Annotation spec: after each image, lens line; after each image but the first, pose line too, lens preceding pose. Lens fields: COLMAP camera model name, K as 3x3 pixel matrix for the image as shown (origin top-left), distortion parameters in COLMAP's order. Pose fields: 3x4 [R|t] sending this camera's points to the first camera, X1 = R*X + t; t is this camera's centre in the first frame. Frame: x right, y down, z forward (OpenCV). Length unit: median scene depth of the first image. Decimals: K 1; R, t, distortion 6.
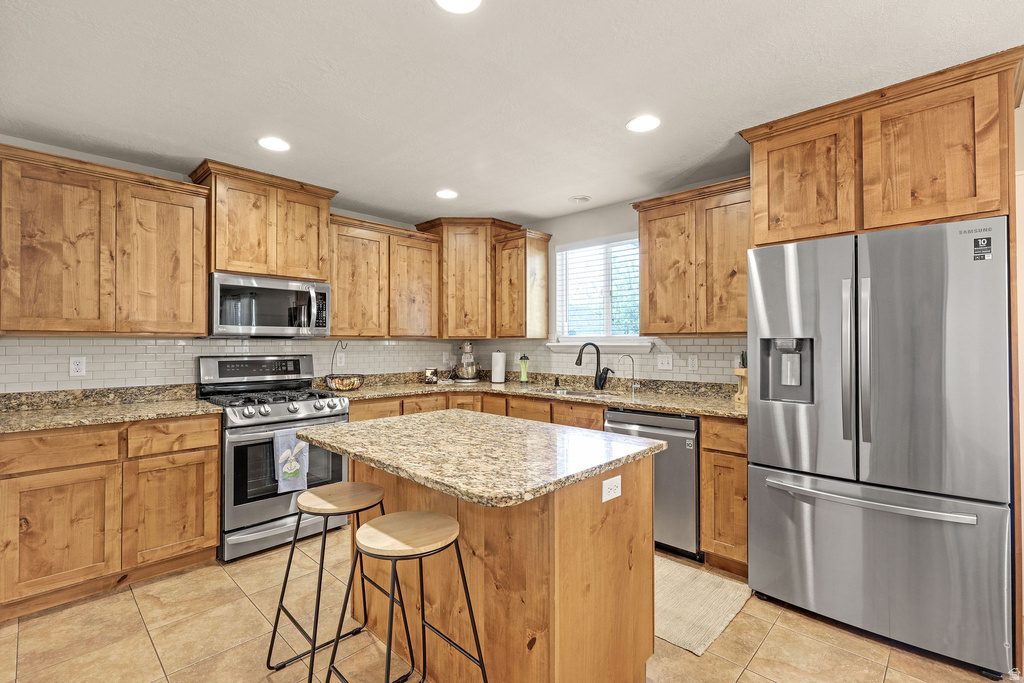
lens RADIAL K [[462.6, 0, 508.7], [0, 462.6, 339.7], [0, 0, 1]] dist [0.006146, -0.000121]
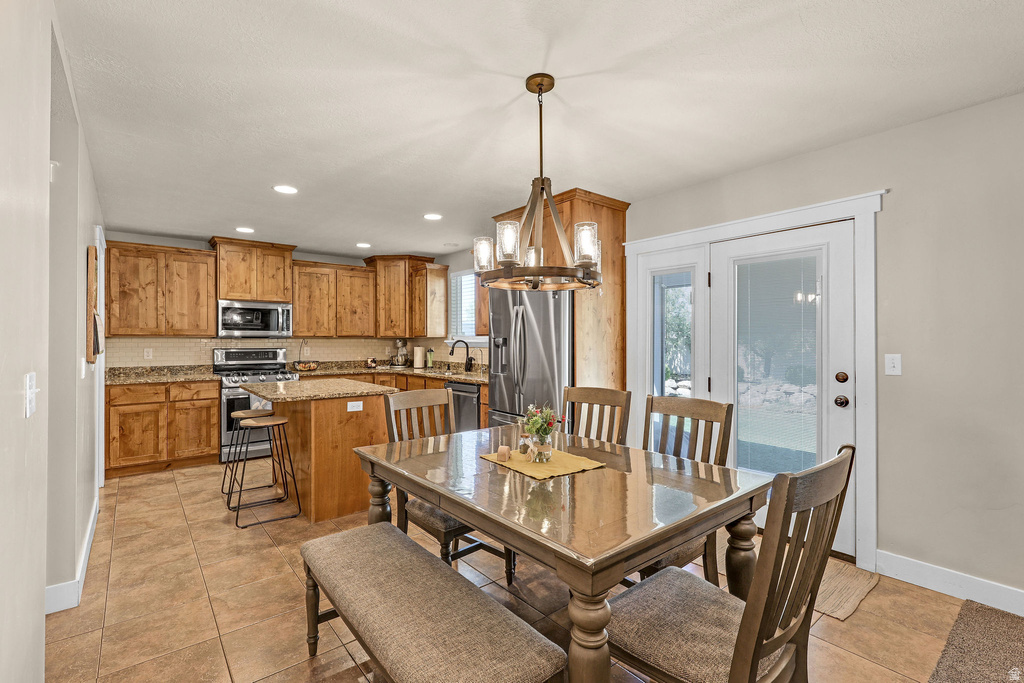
lens RADIAL K [[462.6, 0, 509.0], [0, 462.6, 340.2], [0, 0, 1]] dist [0.006146, -0.000121]
pose [[0.992387, -0.000923, -0.123151, 0.656982], [0.001826, 0.999972, 0.007221, -0.005314], [0.123141, -0.007391, 0.992362, -0.592183]]
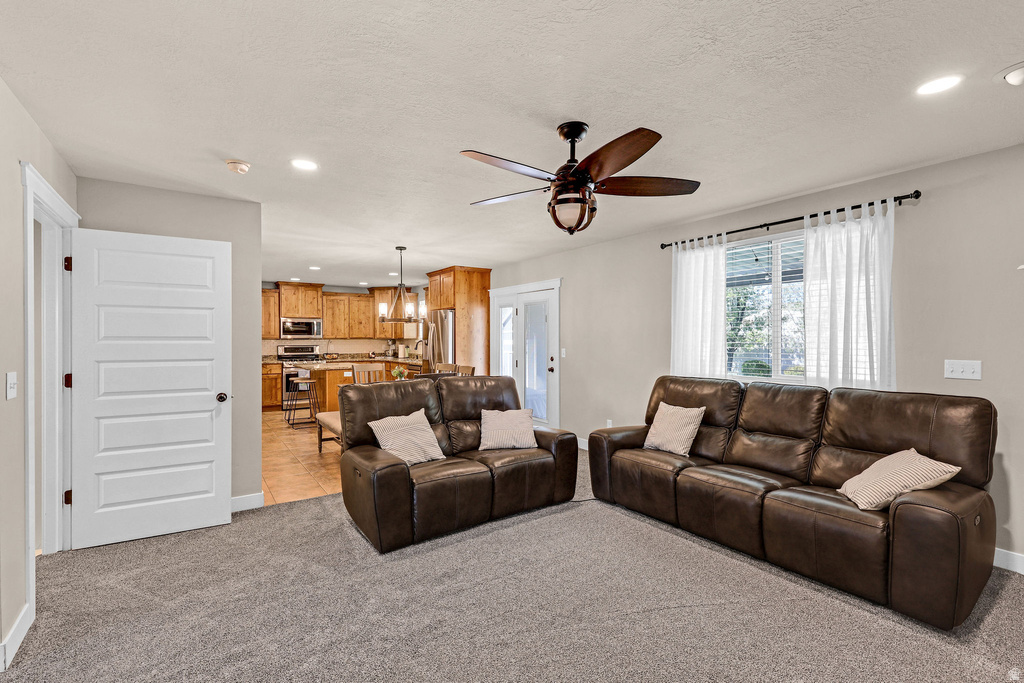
lens RADIAL K [[462.6, 0, 509.2], [0, 462.6, 340.3], [0, 0, 1]] dist [0.006146, -0.000121]
pose [[0.979298, 0.000402, -0.202426, 1.433070], [0.002506, 0.999897, 0.014111, -0.036847], [0.202411, -0.014326, 0.979196, -1.658430]]
